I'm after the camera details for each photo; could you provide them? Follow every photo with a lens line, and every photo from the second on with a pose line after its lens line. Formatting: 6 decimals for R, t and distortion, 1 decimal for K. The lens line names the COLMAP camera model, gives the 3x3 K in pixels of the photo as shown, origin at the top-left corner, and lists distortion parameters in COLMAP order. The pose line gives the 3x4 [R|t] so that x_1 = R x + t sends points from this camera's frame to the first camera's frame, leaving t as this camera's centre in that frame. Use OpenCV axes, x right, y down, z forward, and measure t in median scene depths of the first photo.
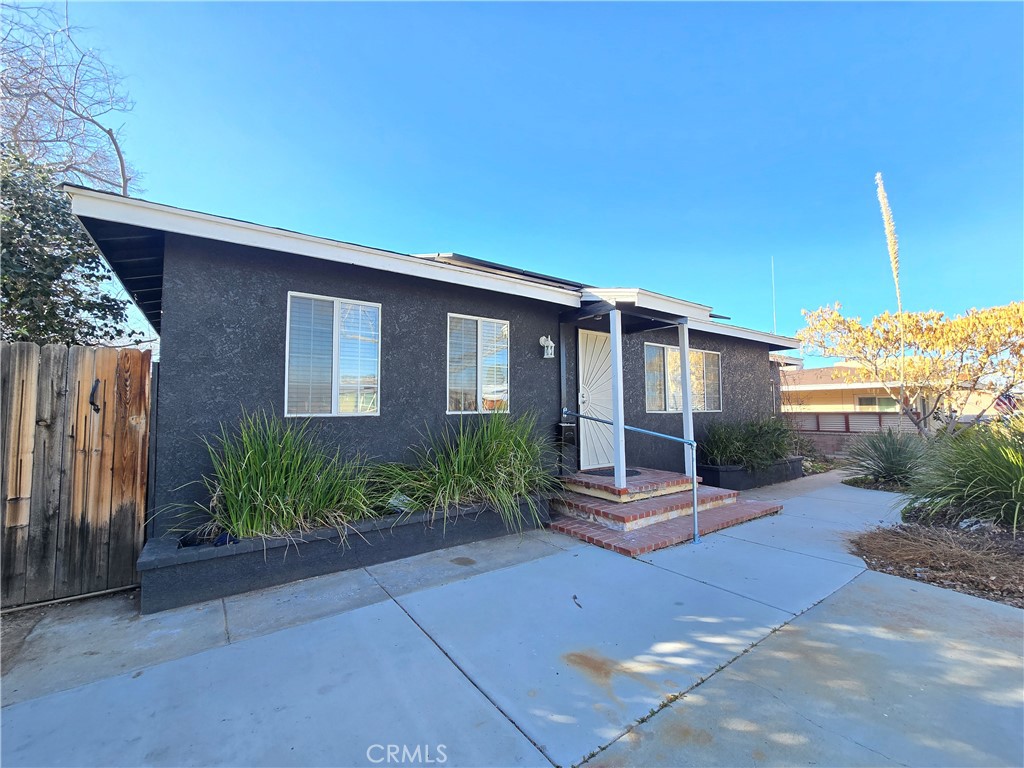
lens RADIAL K [[421.3, 0, 509.1], [0, 421.3, 388.0], [0, 0, 1]] dist [-0.007702, 0.002741]
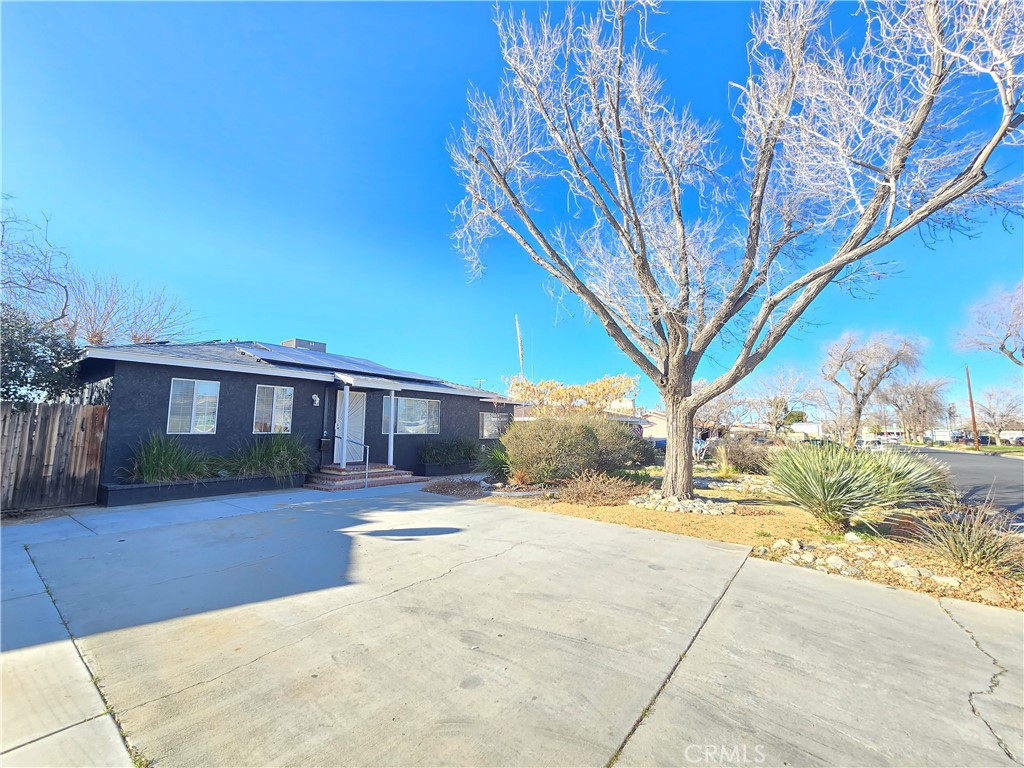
lens RADIAL K [[421.3, 0, 514.0], [0, 421.3, 384.1], [0, 0, 1]] dist [-0.007702, 0.002741]
pose [[0.947237, 0.048570, 0.316833, 0.510639], [-0.030908, 0.997687, -0.060541, -0.120000], [-0.319041, 0.047554, 0.946547, -1.756354]]
